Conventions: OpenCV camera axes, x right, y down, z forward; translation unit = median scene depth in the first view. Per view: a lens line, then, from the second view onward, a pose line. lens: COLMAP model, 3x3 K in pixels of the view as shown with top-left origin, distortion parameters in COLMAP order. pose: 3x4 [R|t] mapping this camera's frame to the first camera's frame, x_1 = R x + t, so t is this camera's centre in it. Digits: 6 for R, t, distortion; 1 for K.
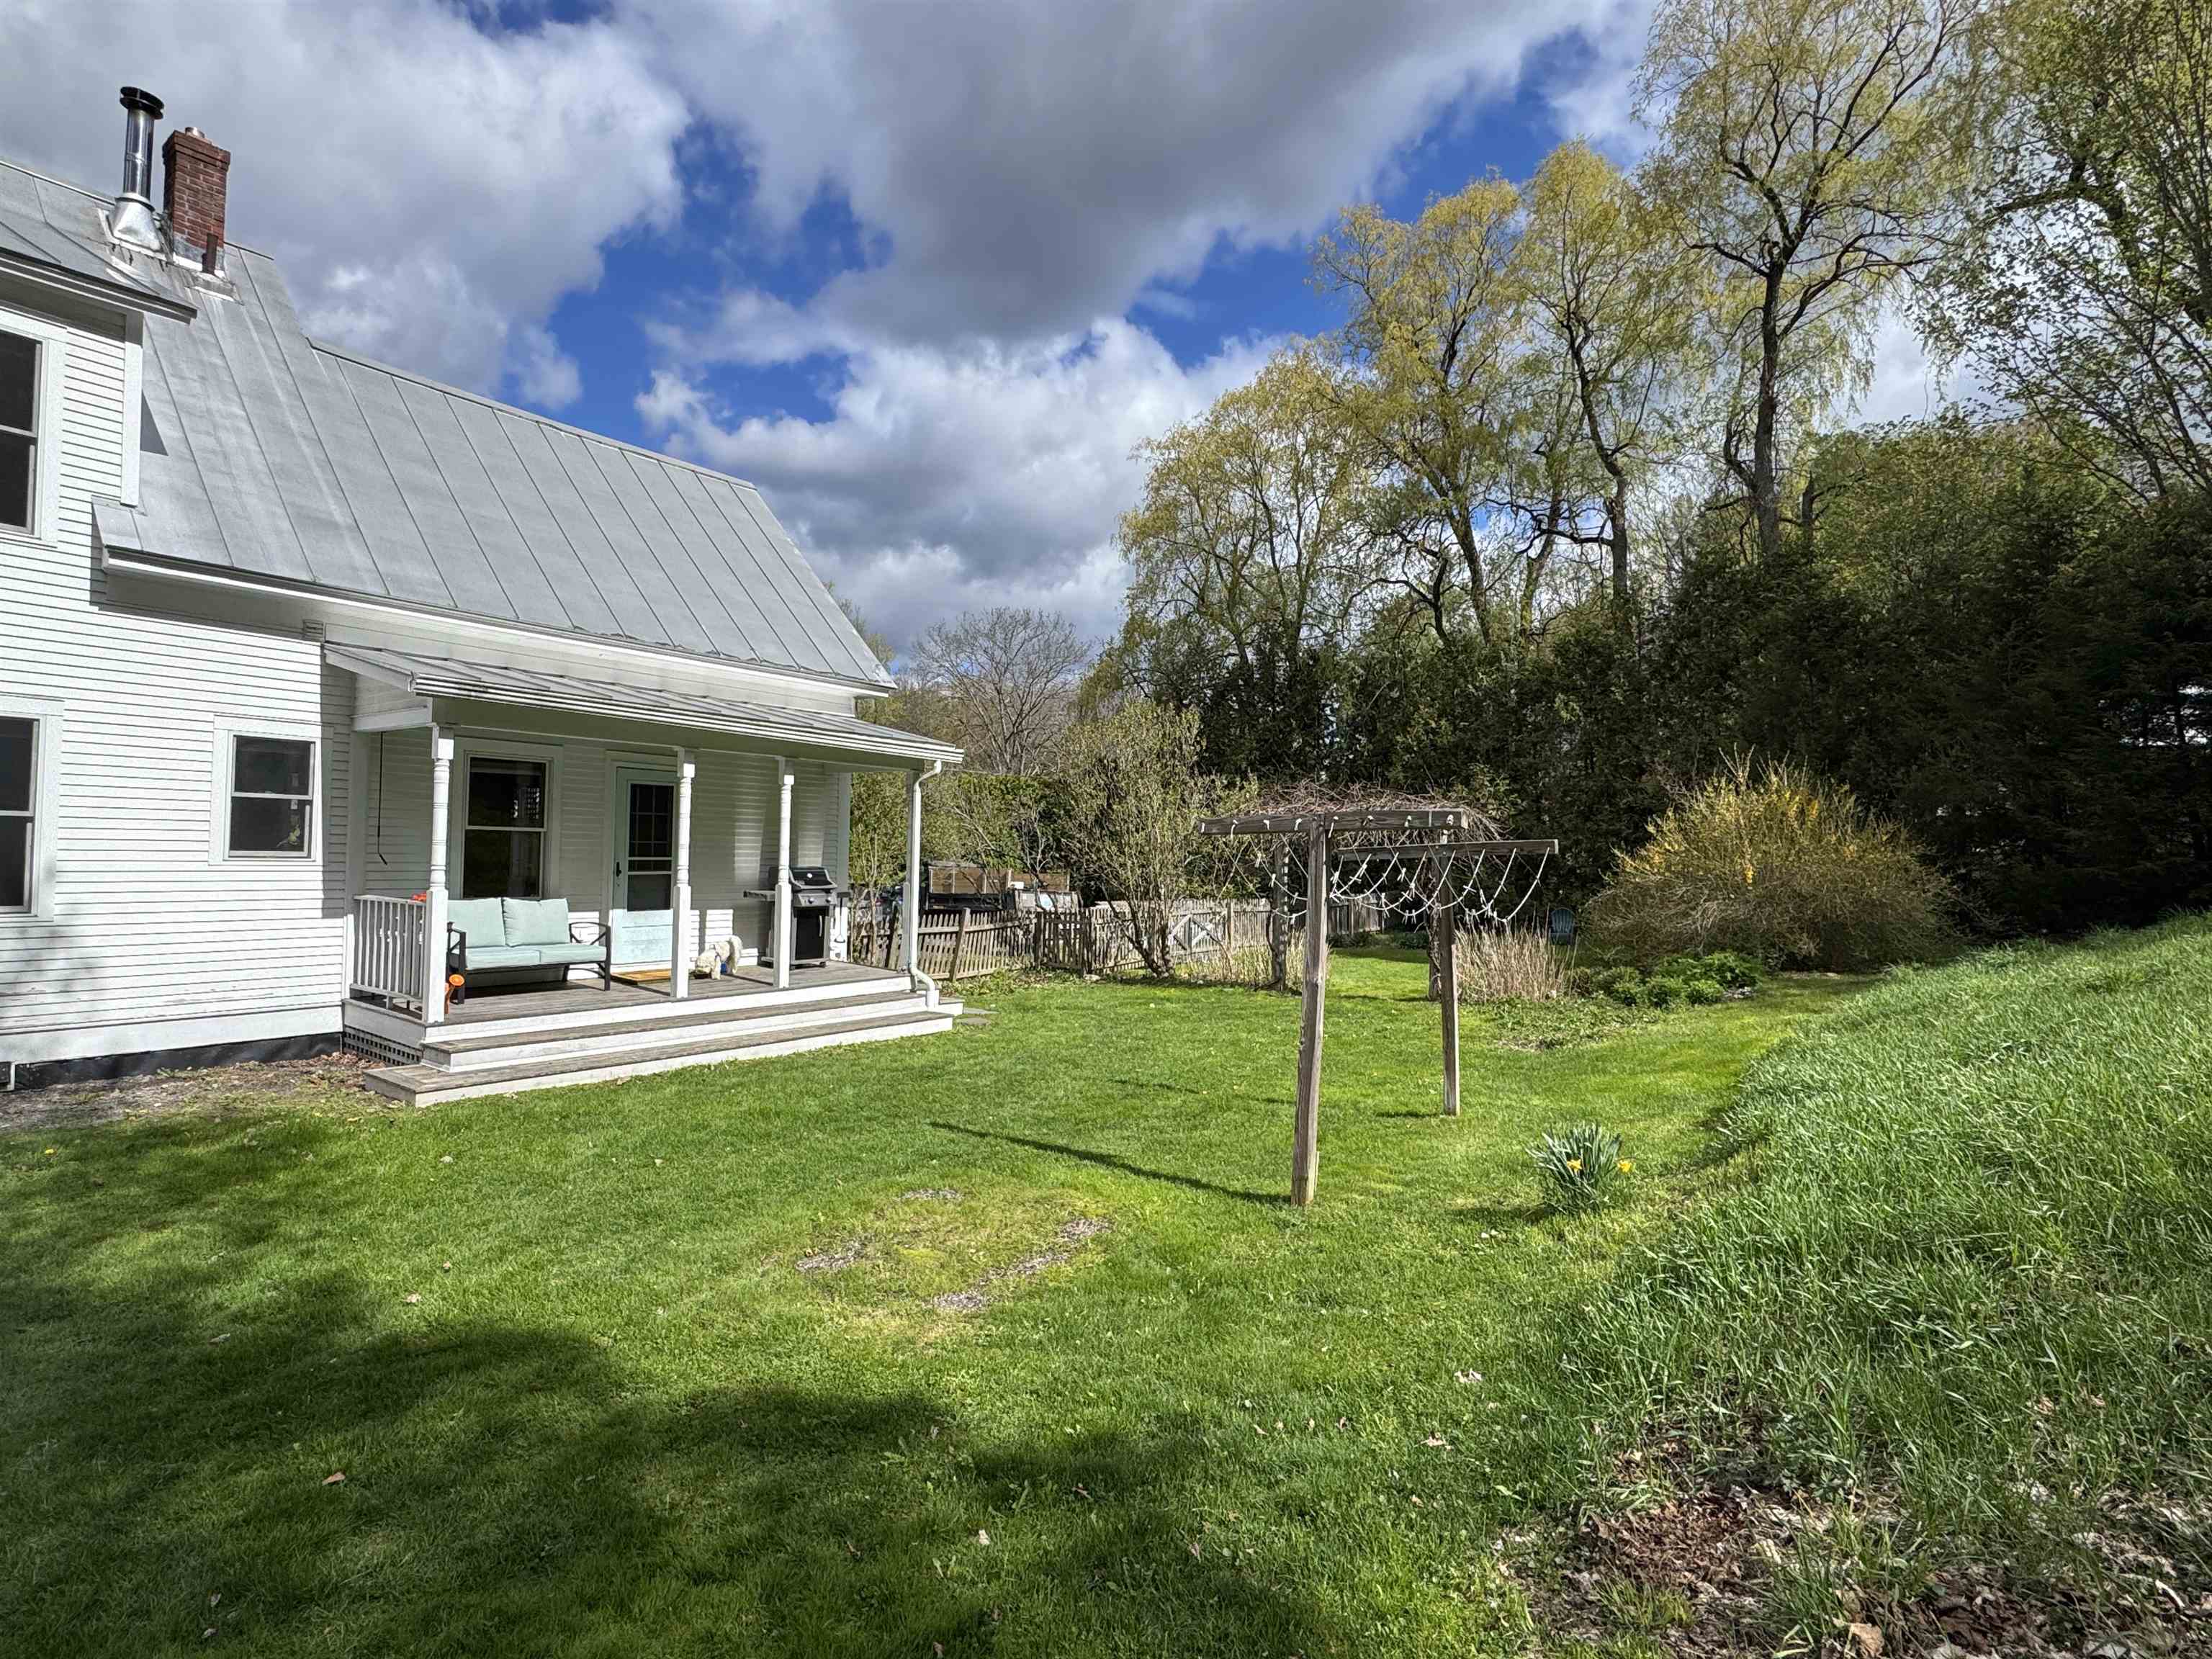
lens RADIAL K [[1090.9, 0, 1107.2], [0, 1090.9, 835.9], [0, 0, 1]] dist [0.002146, 0.000281]
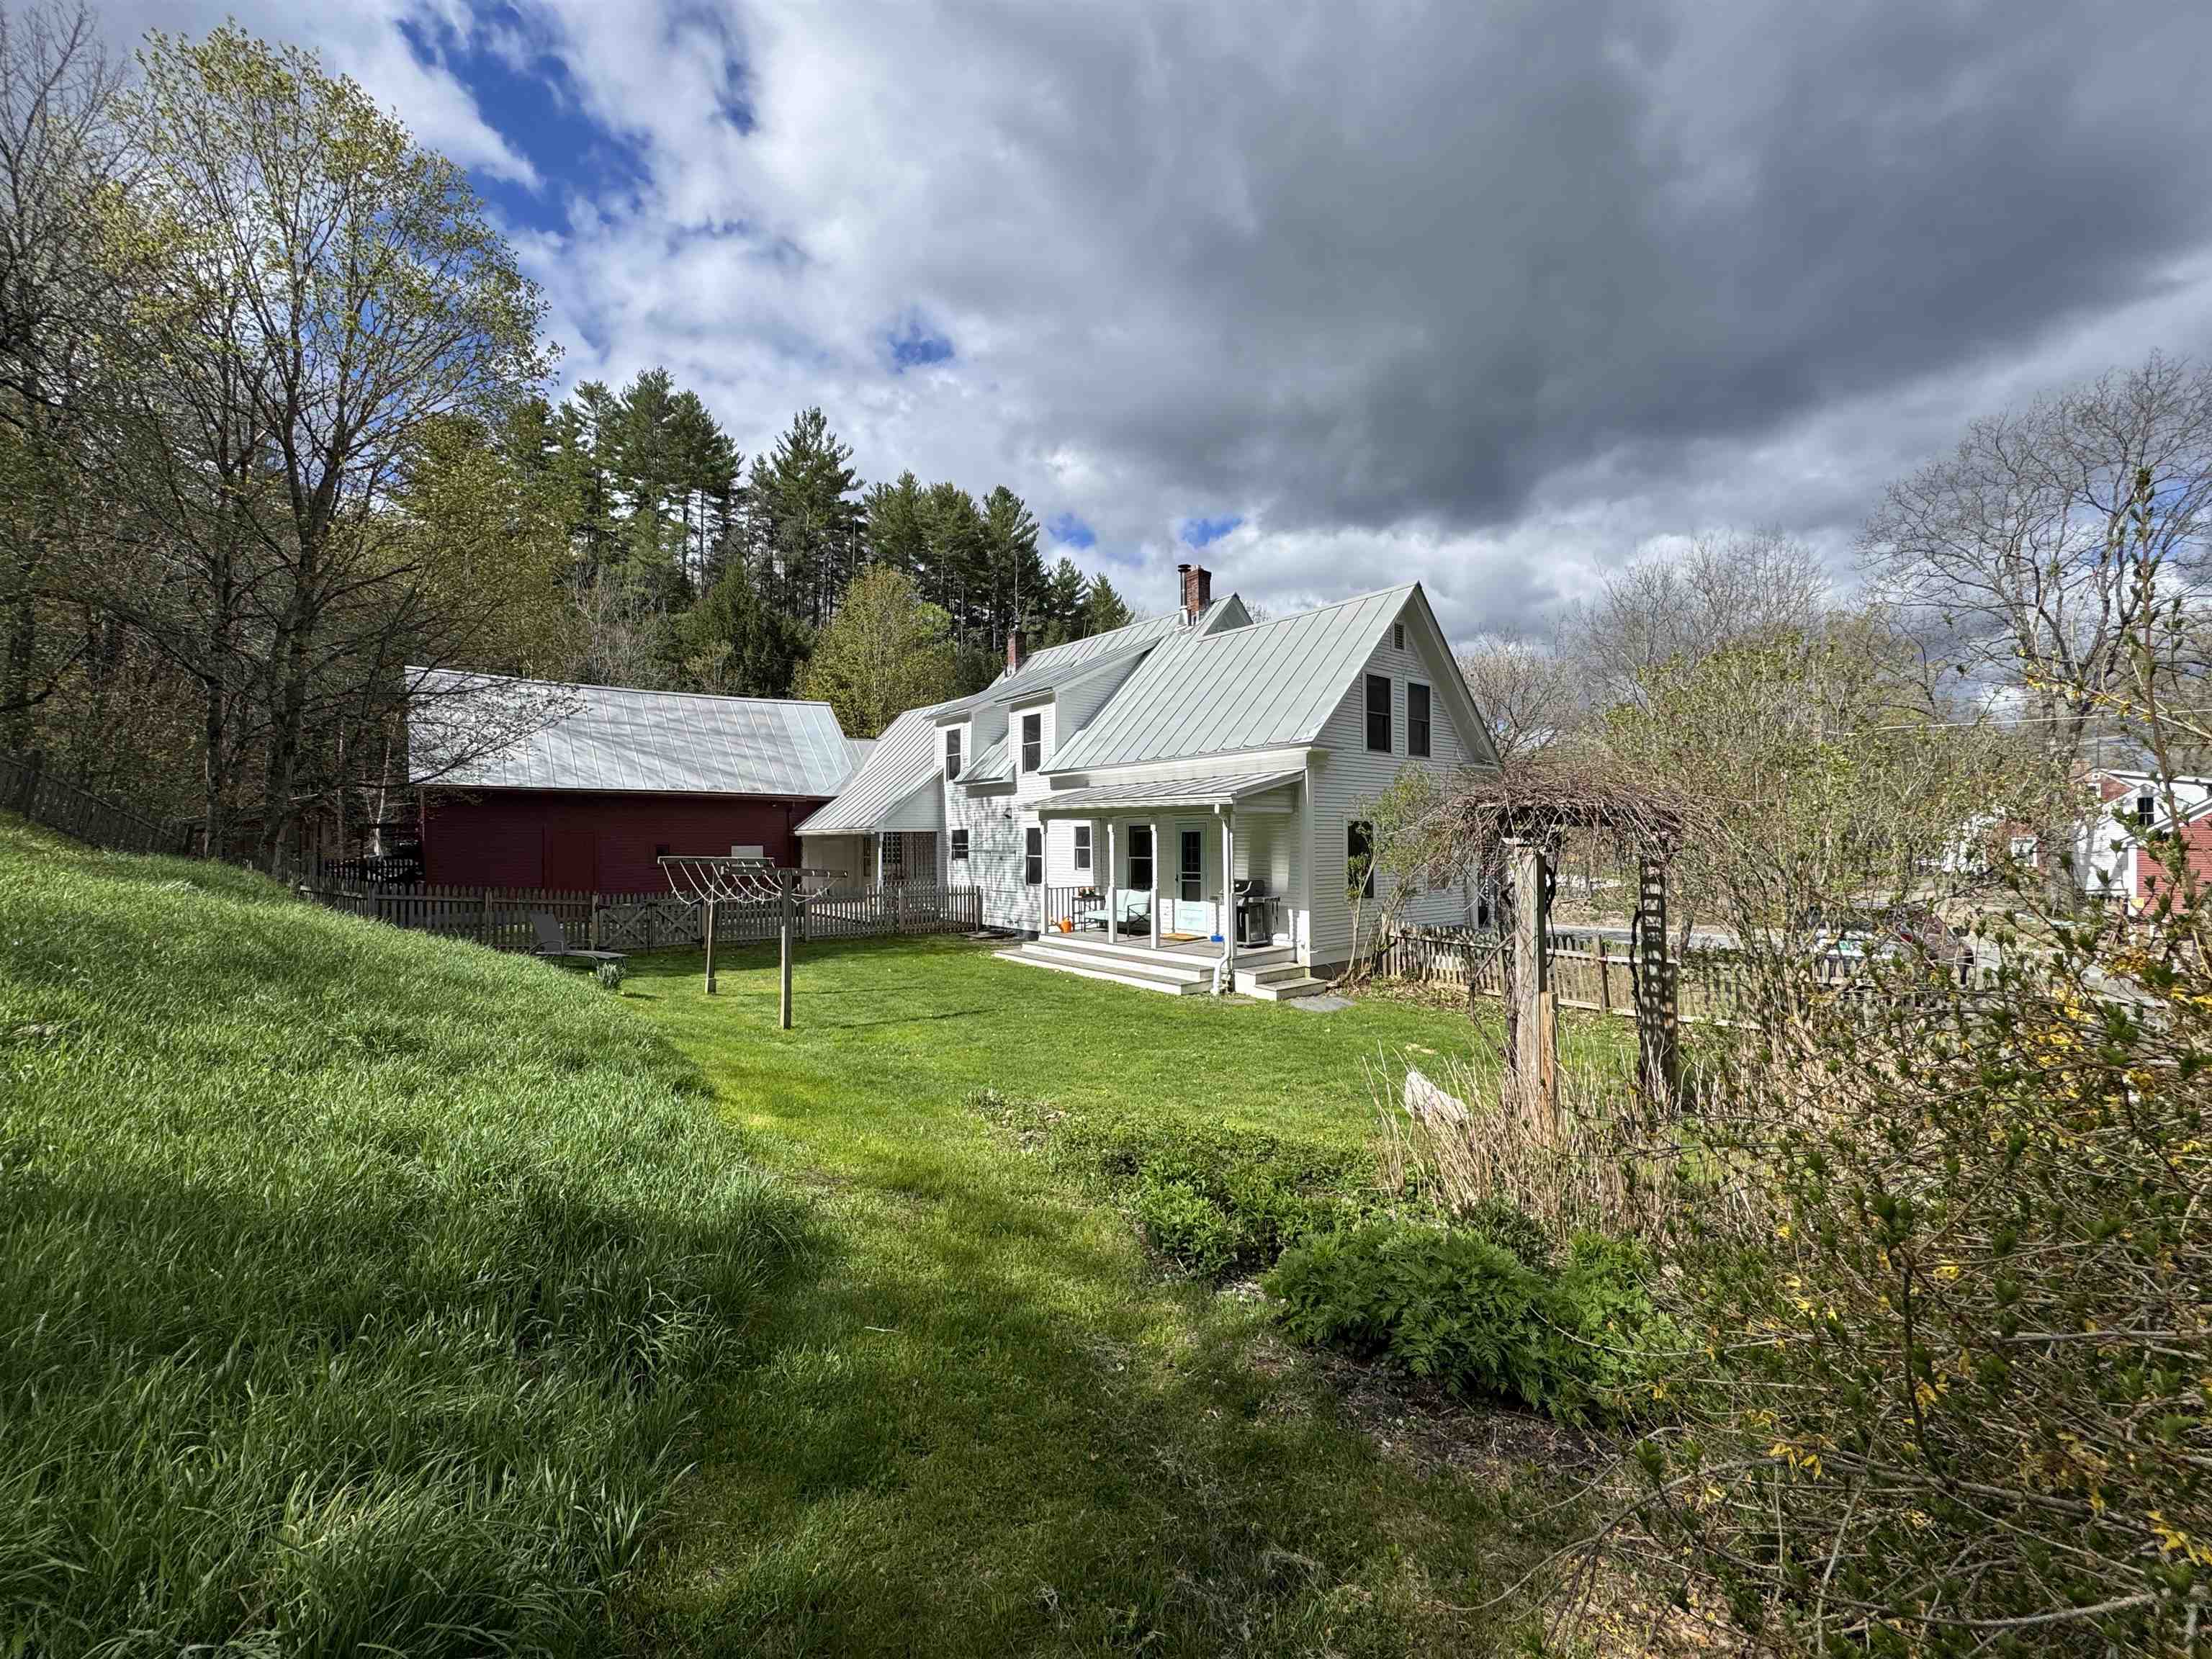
lens RADIAL K [[890.0, 0, 1122.4], [0, 890.0, 837.9], [0, 0, 1]] dist [0.005585, 0.001139]
pose [[-0.254717, -0.032913, -0.966455, 1.160884], [0.010582, 0.999266, -0.036819, 0.018790], [0.966958, -0.019605, -0.254182, 1.420992]]
